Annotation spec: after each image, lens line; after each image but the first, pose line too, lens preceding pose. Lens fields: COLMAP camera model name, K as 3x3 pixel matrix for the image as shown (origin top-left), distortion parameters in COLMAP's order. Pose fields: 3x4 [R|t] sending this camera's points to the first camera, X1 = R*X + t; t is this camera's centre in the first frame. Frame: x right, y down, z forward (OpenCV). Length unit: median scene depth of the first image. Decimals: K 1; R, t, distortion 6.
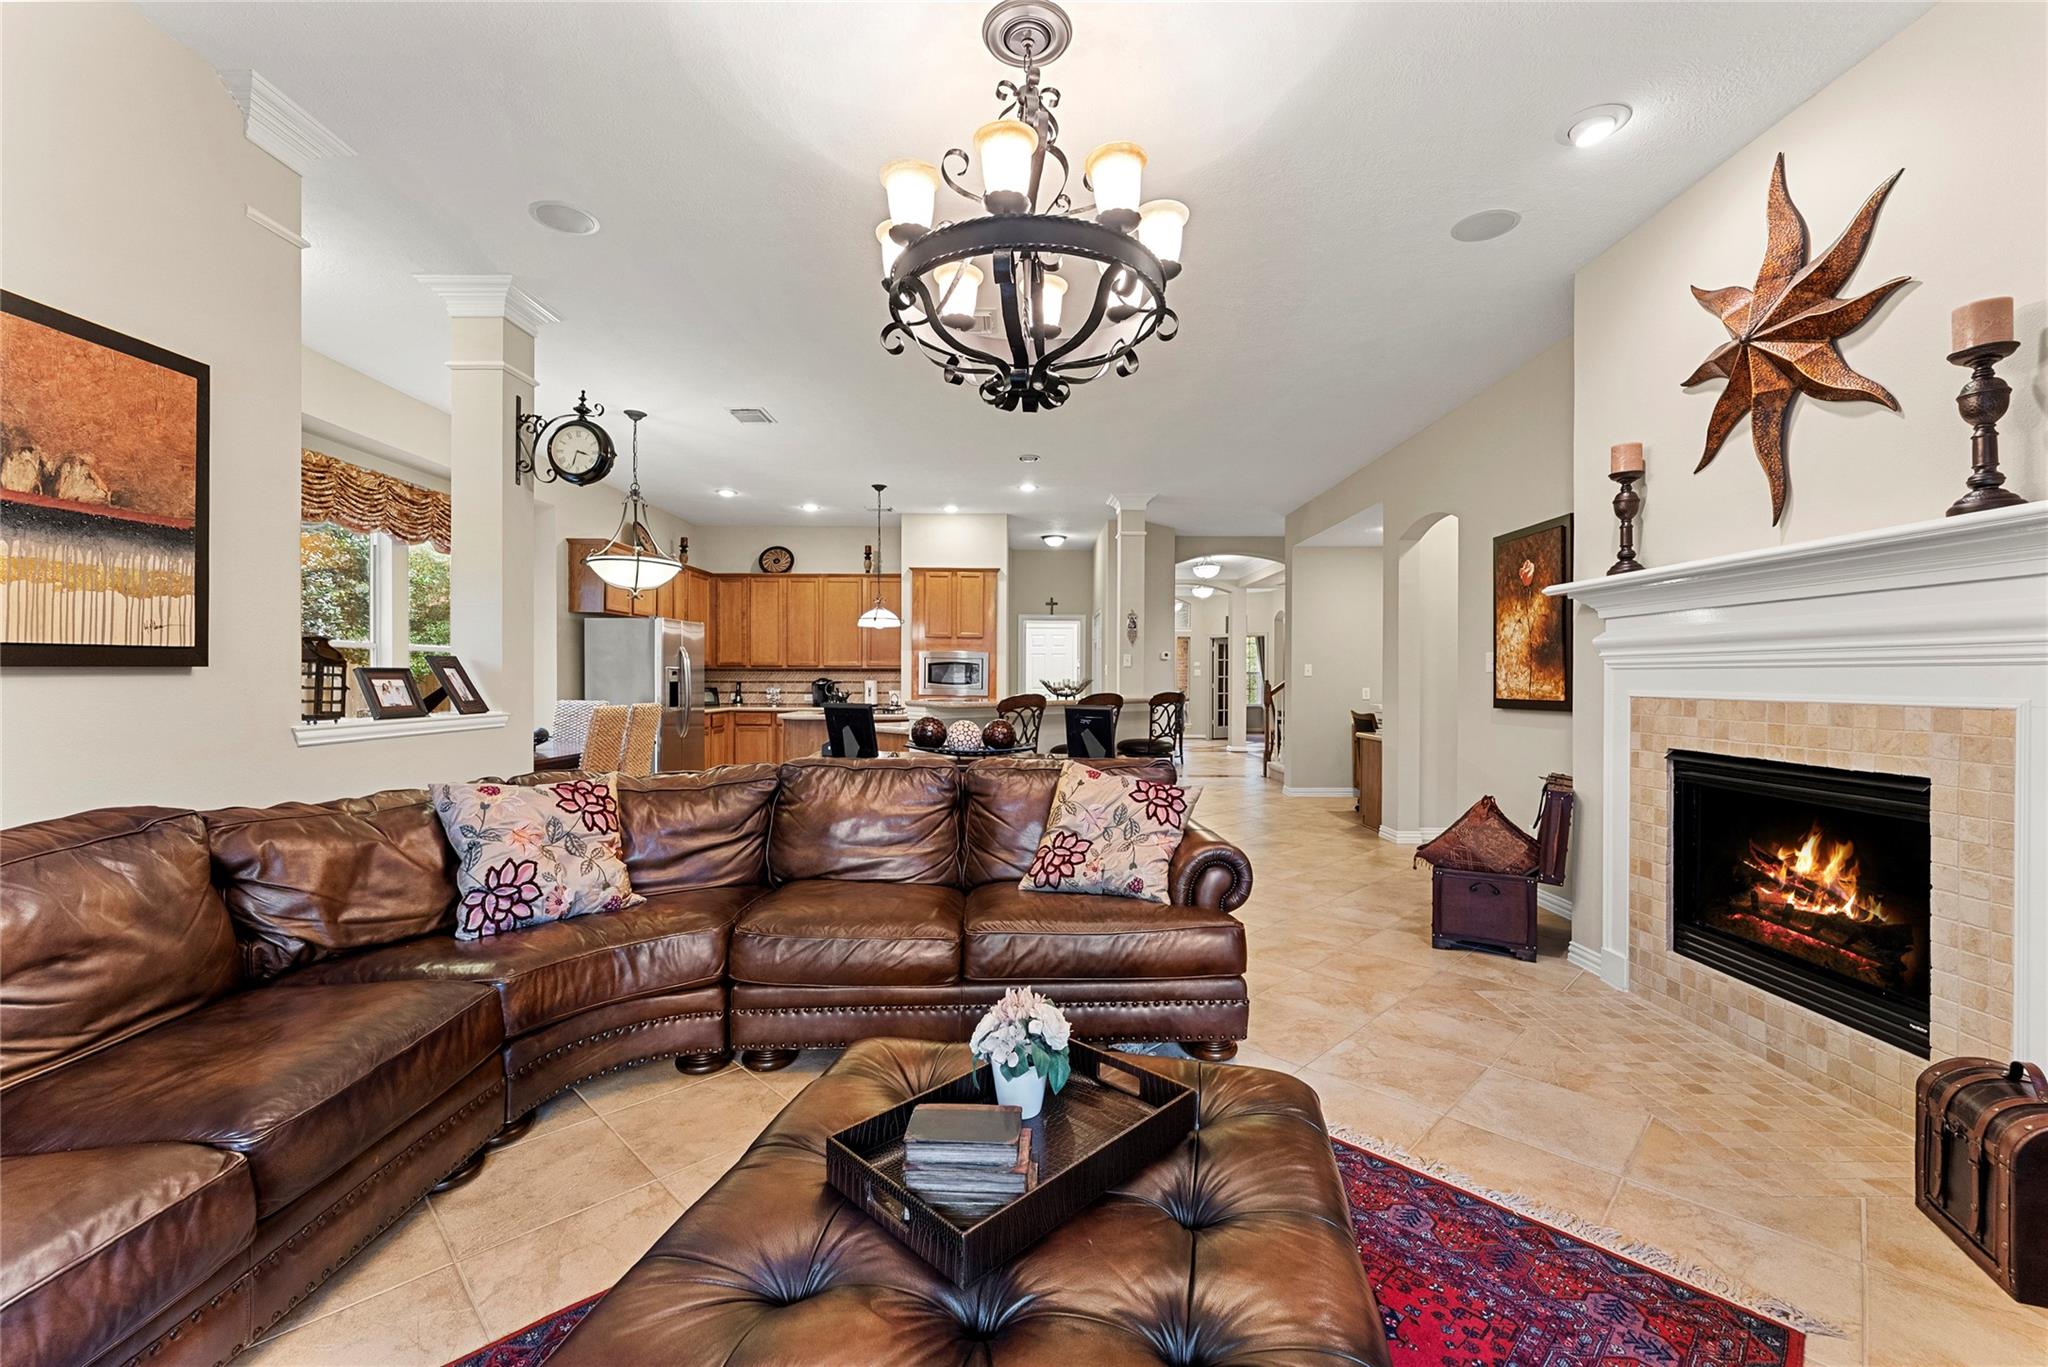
lens RADIAL K [[834.8, 0, 1029.0], [0, 834.8, 681.8], [0, 0, 1]] dist [-0.000130, -0.000855]
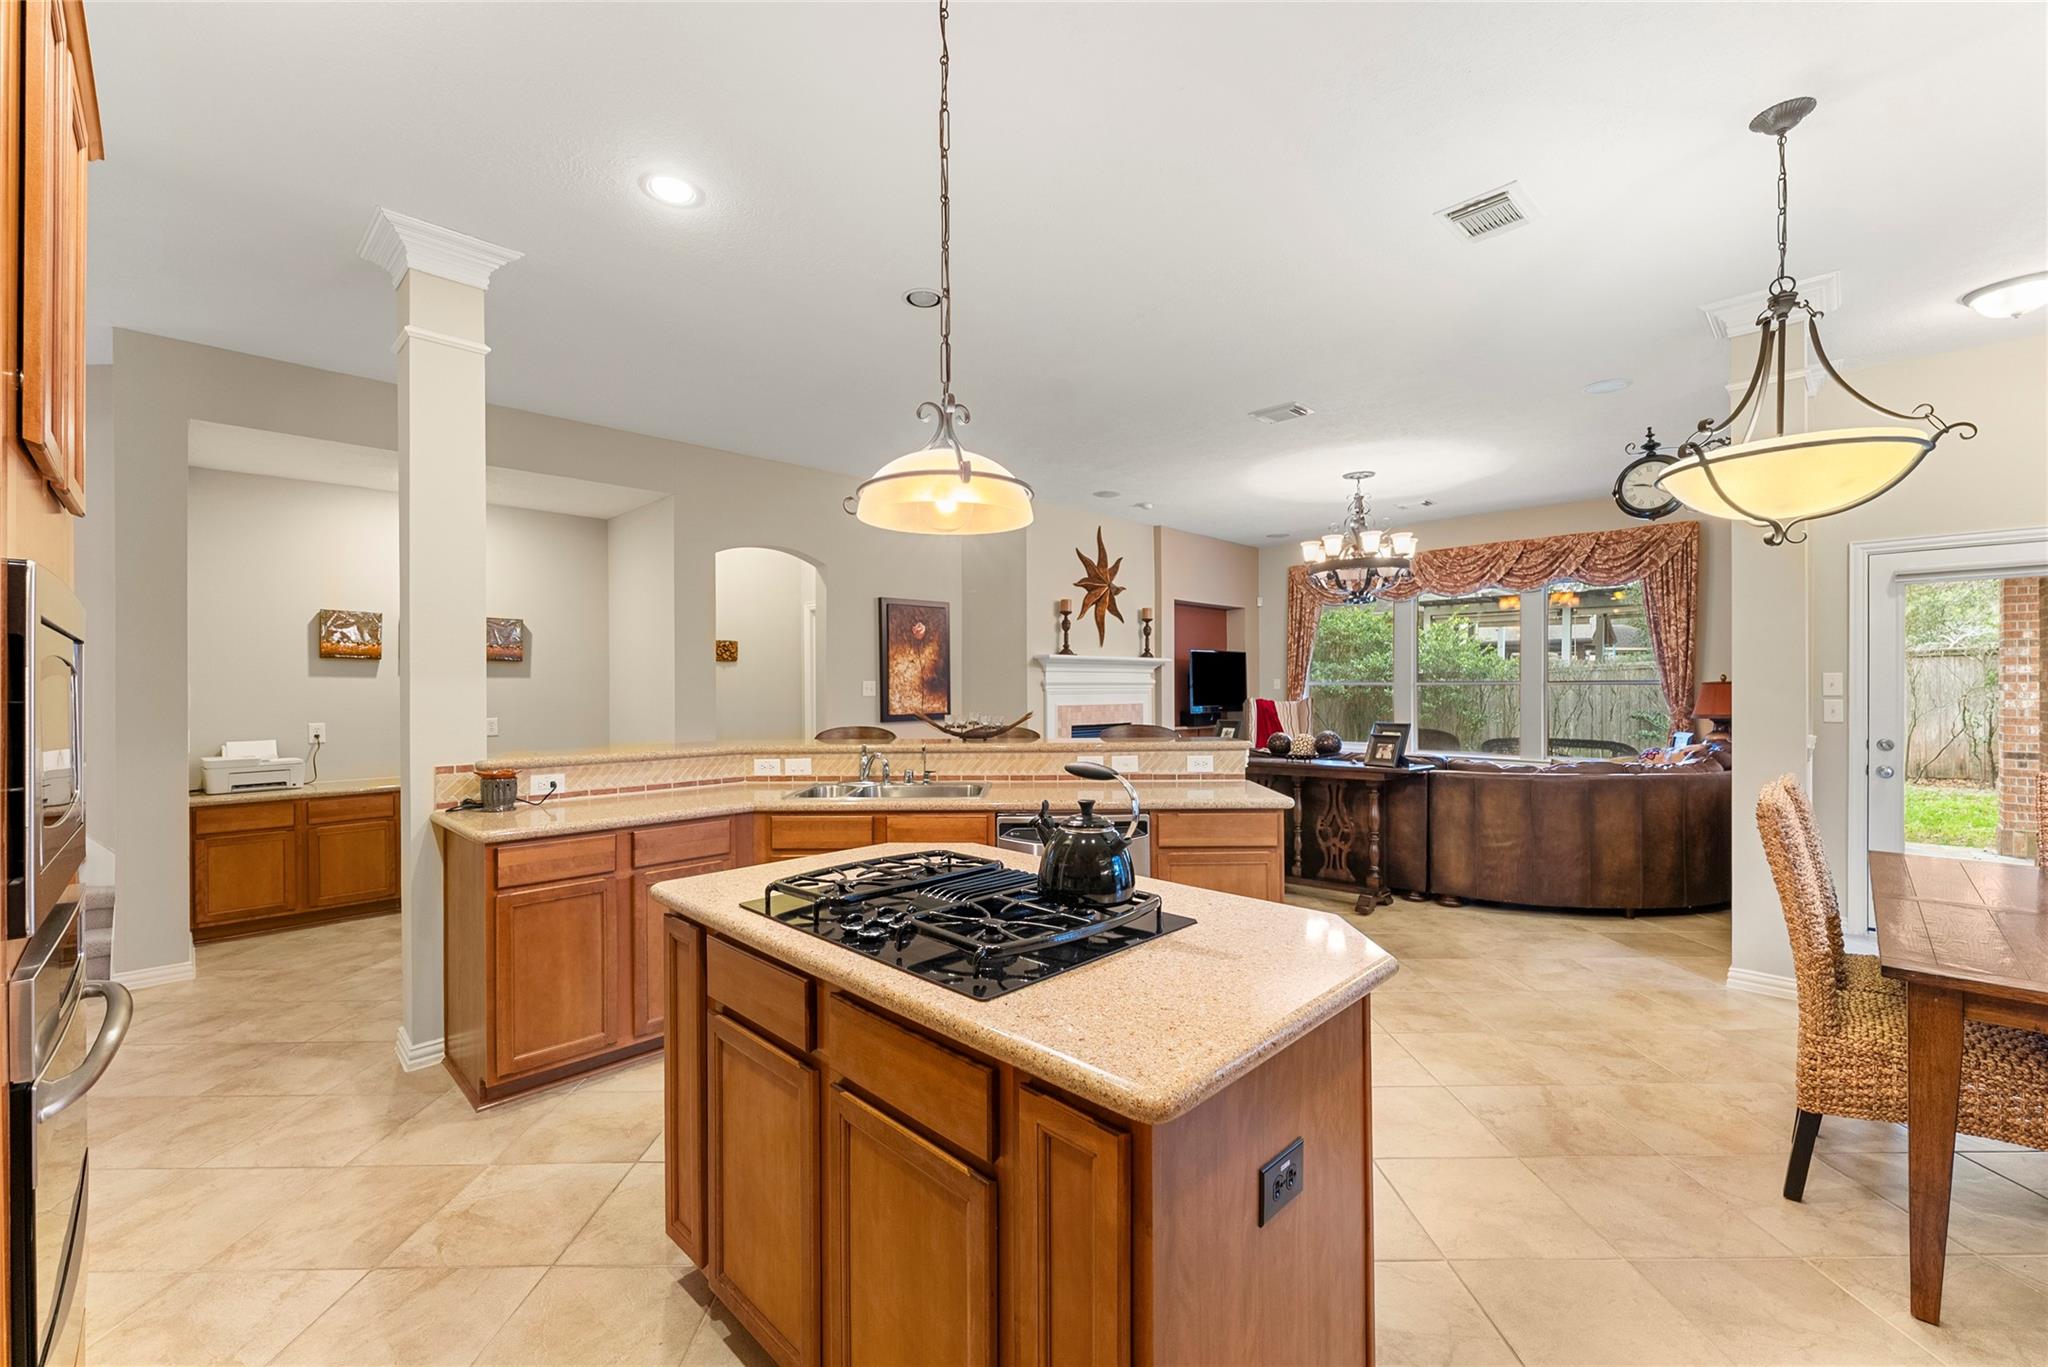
lens RADIAL K [[834.8, 0, 1039.4], [0, 834.8, 689.0], [0, 0, 1]] dist [-0.000130, -0.000855]
pose [[-0.714319, -0.000880, 0.699820, -0.933953], [0.006623, 0.999946, 0.008017, -0.051836], [-0.699789, 0.010362, -0.714274, 2.890055]]
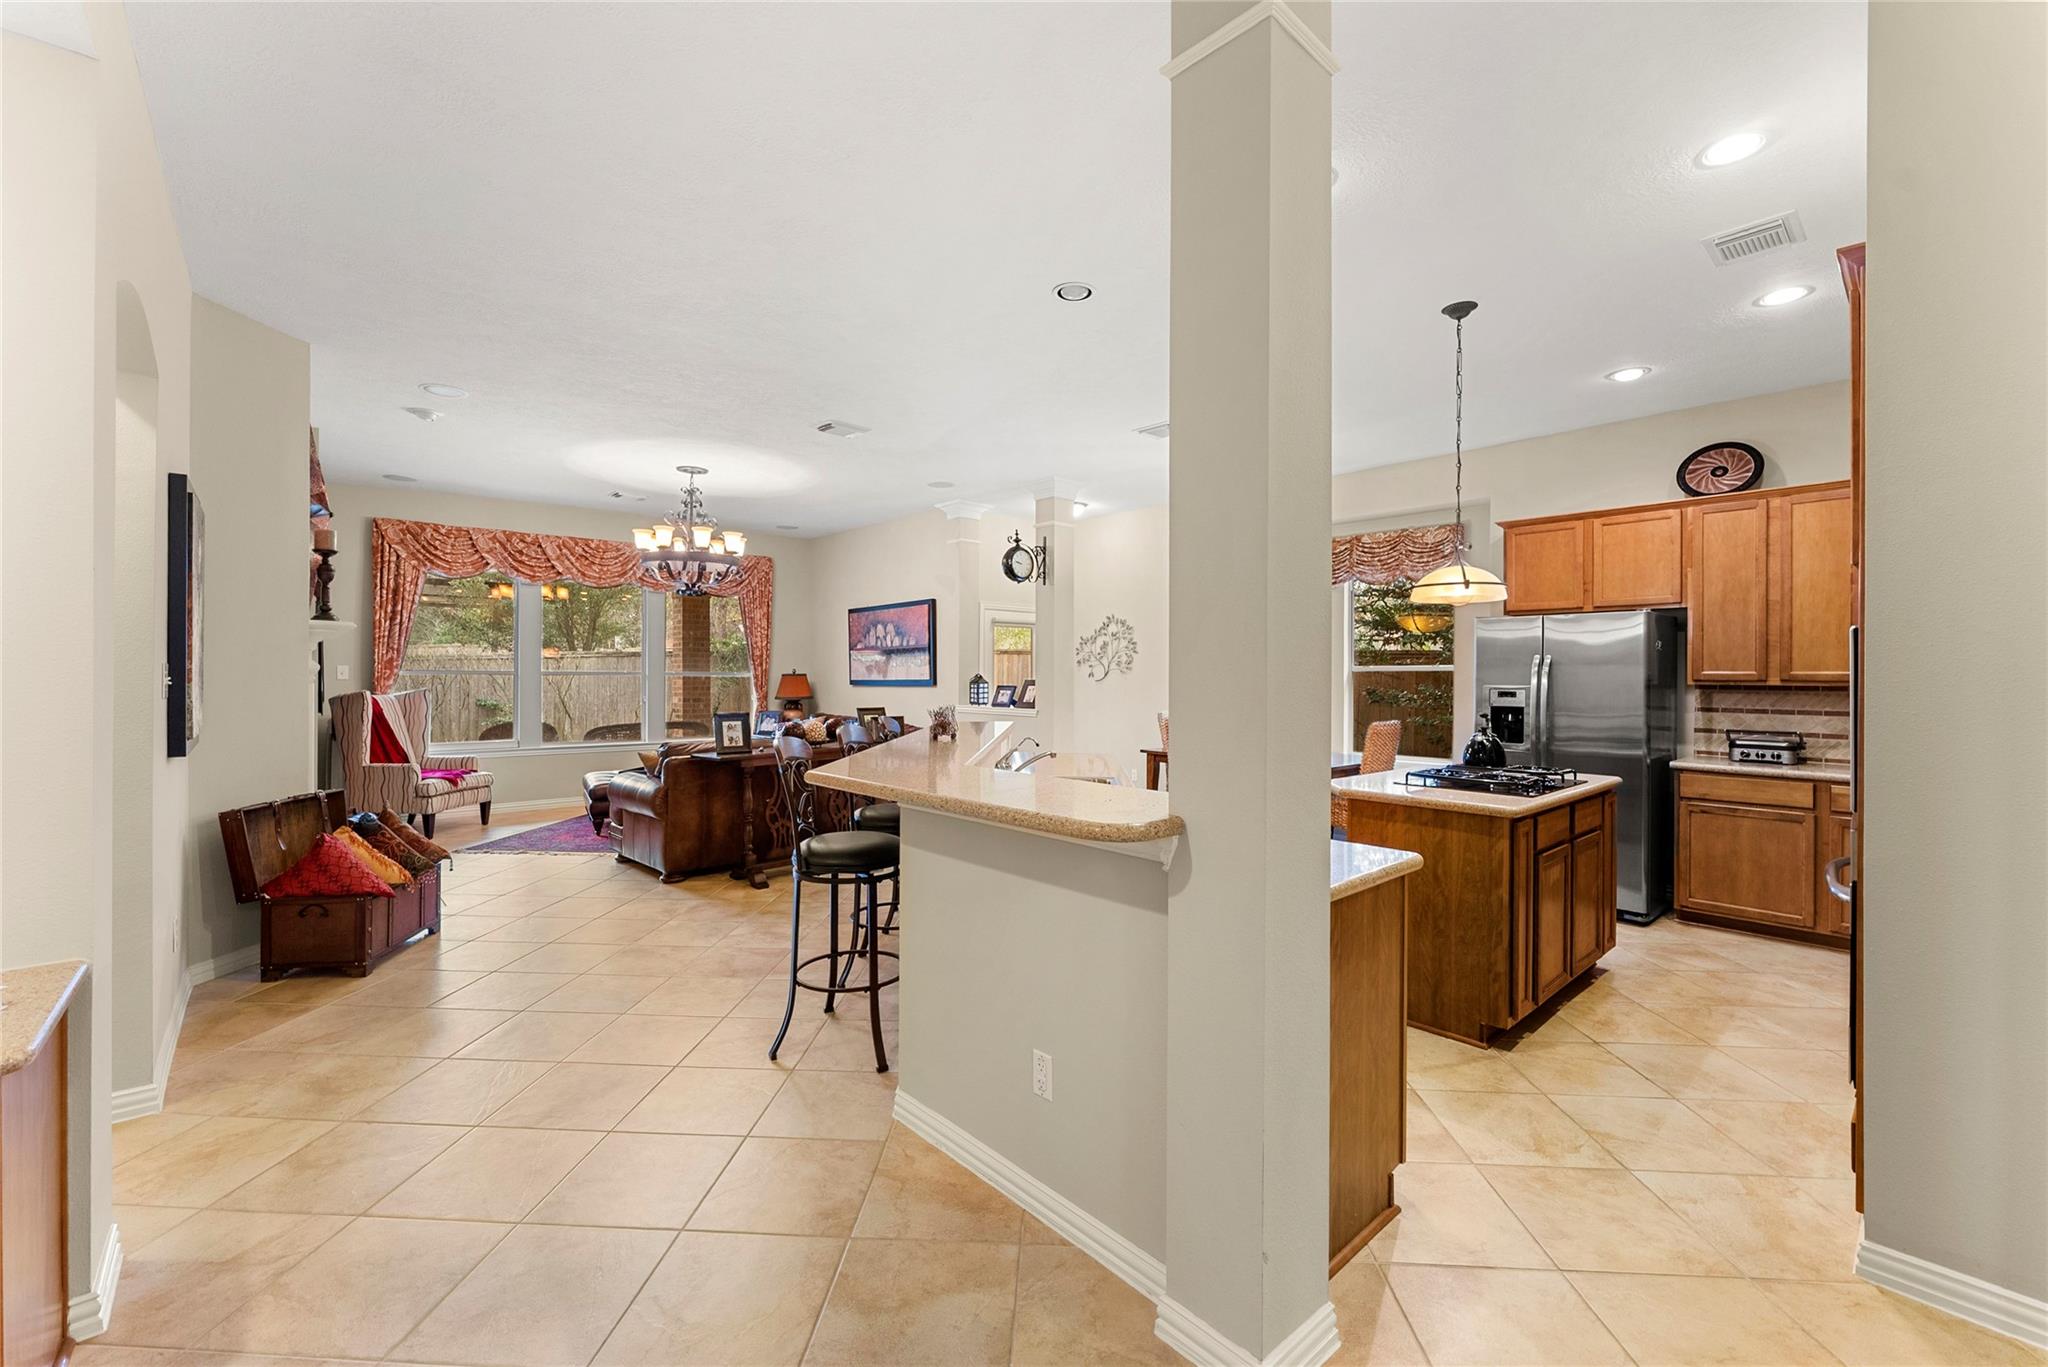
lens RADIAL K [[834.8, 0, 1024.6], [0, 834.8, 685.6], [0, 0, 1]] dist [-0.000130, -0.000855]
pose [[-0.747400, 0.004114, -0.664361, 0.834177], [-0.009644, 0.999808, 0.017041, -0.061271], [0.664304, 0.019144, -0.747217, 2.993896]]
